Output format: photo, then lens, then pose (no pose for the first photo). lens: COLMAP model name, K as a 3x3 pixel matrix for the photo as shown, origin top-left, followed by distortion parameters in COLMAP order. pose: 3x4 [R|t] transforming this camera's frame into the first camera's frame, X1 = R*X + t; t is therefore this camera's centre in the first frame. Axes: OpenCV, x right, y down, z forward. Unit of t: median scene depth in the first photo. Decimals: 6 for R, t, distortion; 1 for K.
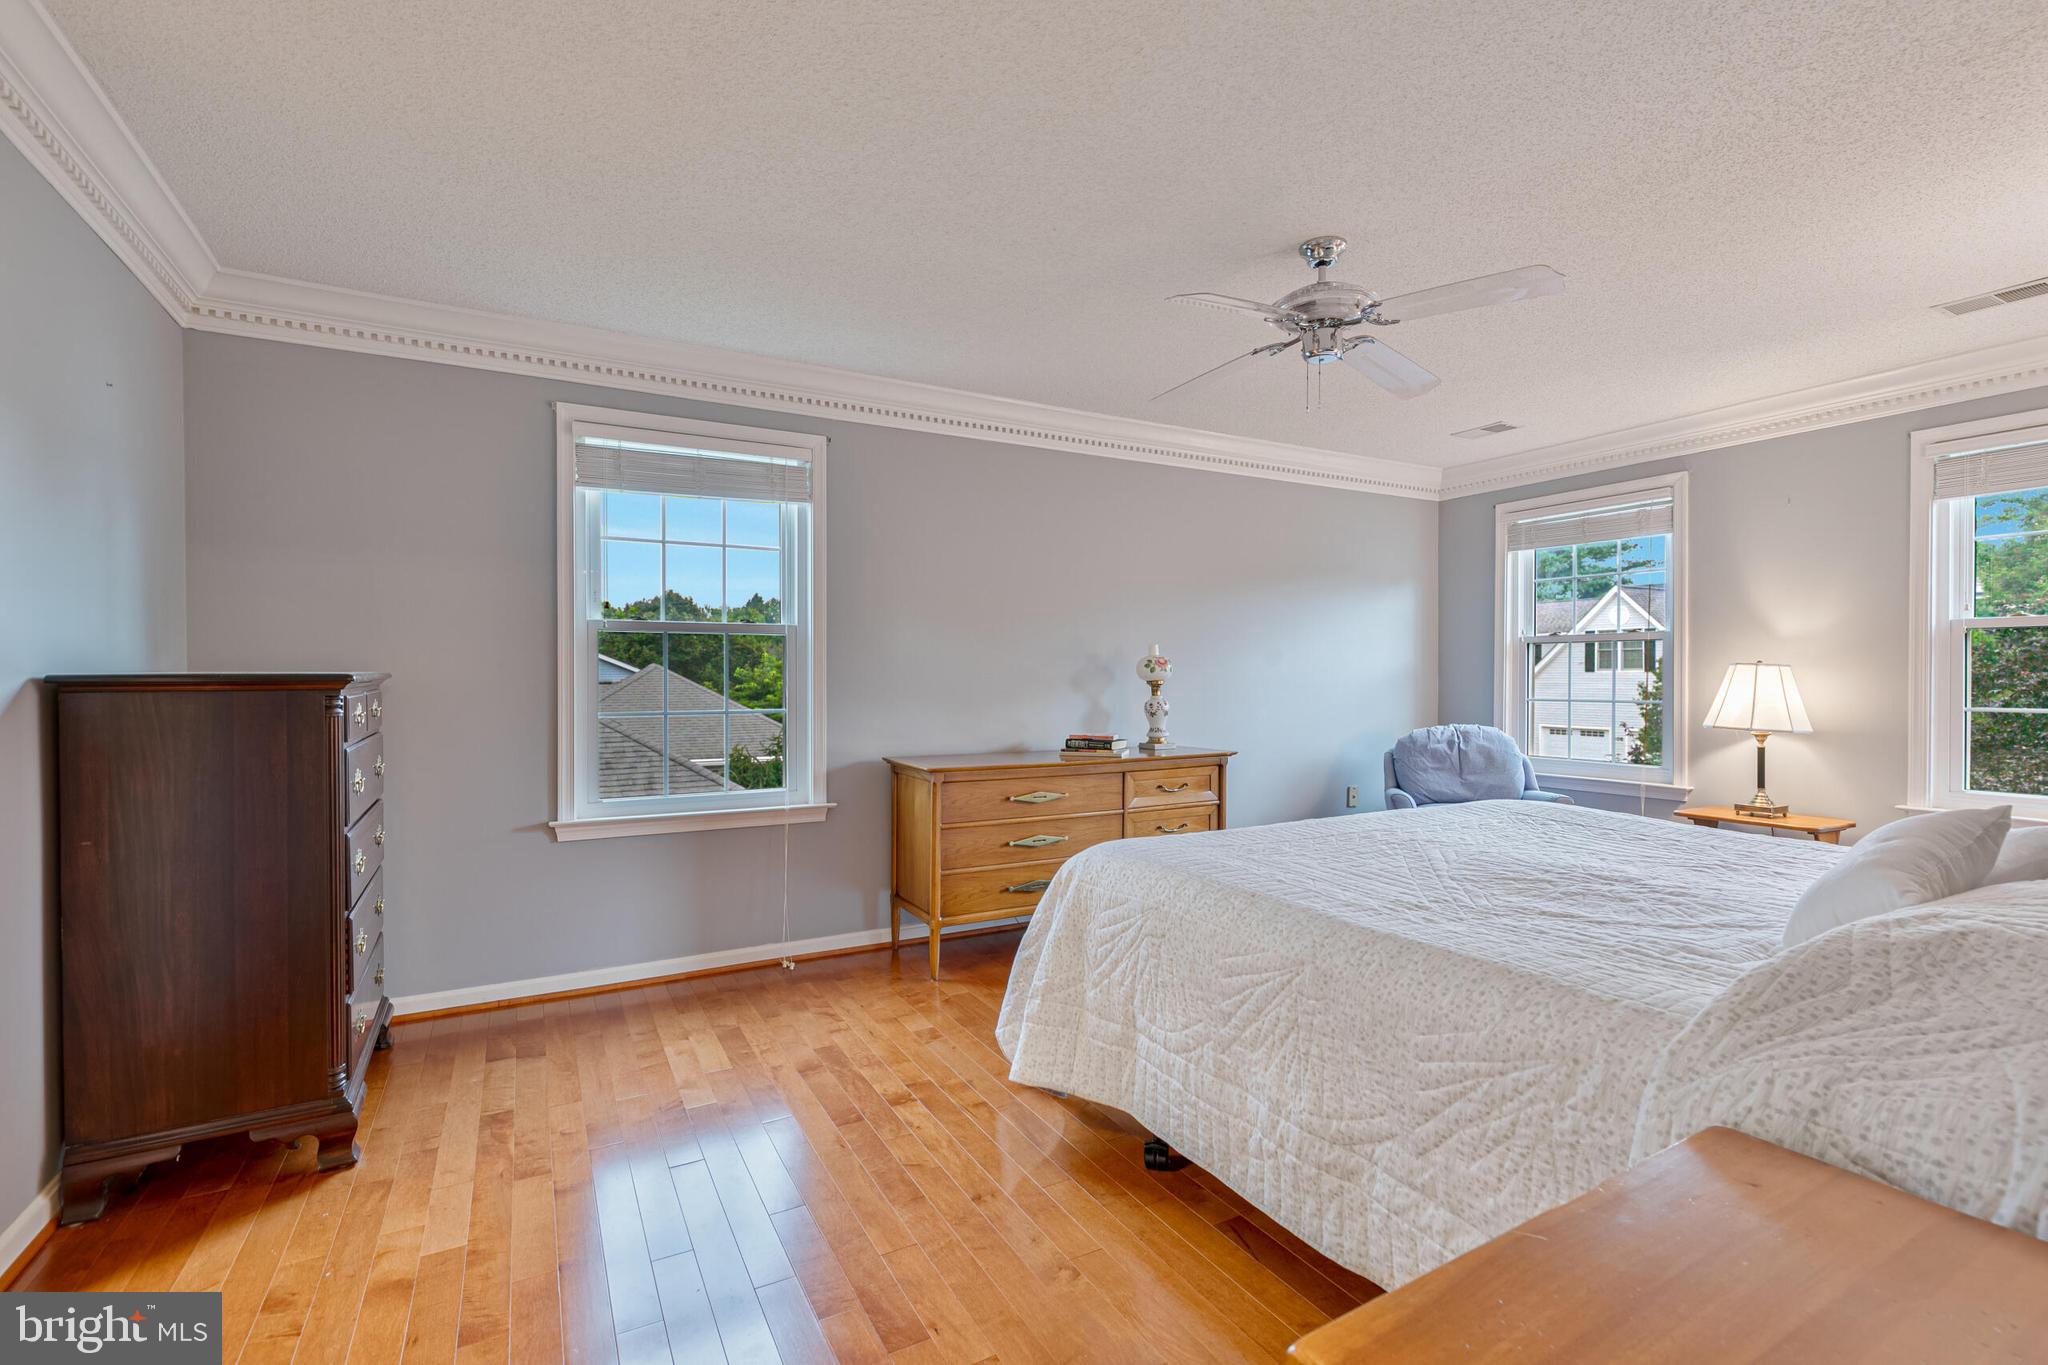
lens RADIAL K [[923.6, 0, 1022.0], [0, 923.6, 682.9], [0, 0, 1]] dist [0.008698, -0.000181]
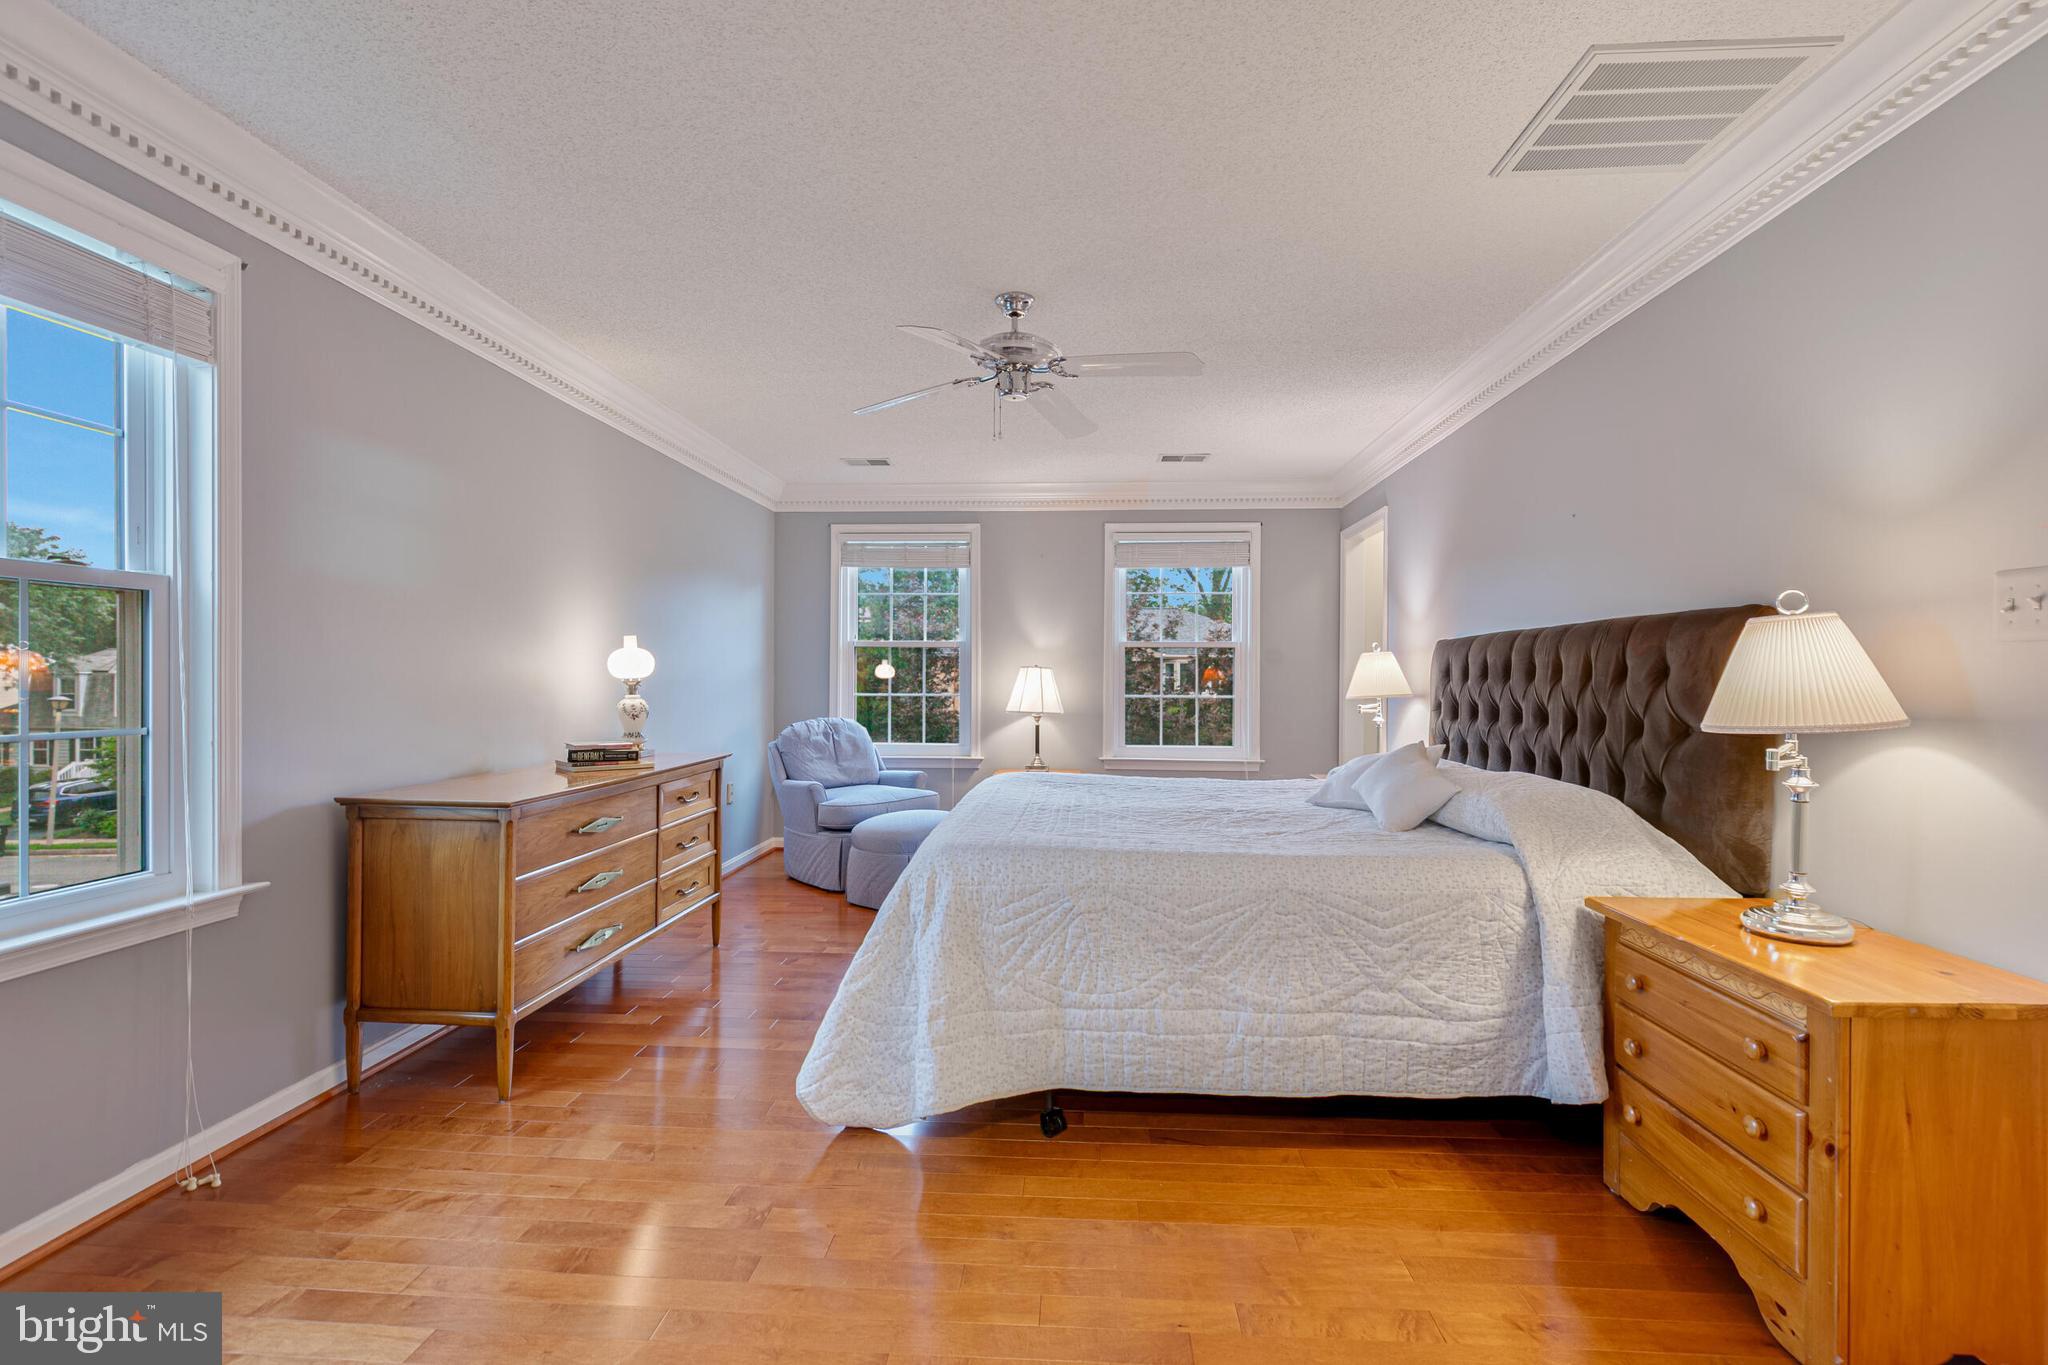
lens RADIAL K [[923.6, 0, 1022.0], [0, 923.6, 682.9], [0, 0, 1]] dist [0.008698, -0.000181]
pose [[0.531336, -0.001669, 0.847159, -0.448147], [-0.000242, 0.999998, 0.002122, 0.000799], [-0.847161, -0.001332, 0.531335, 0.267432]]
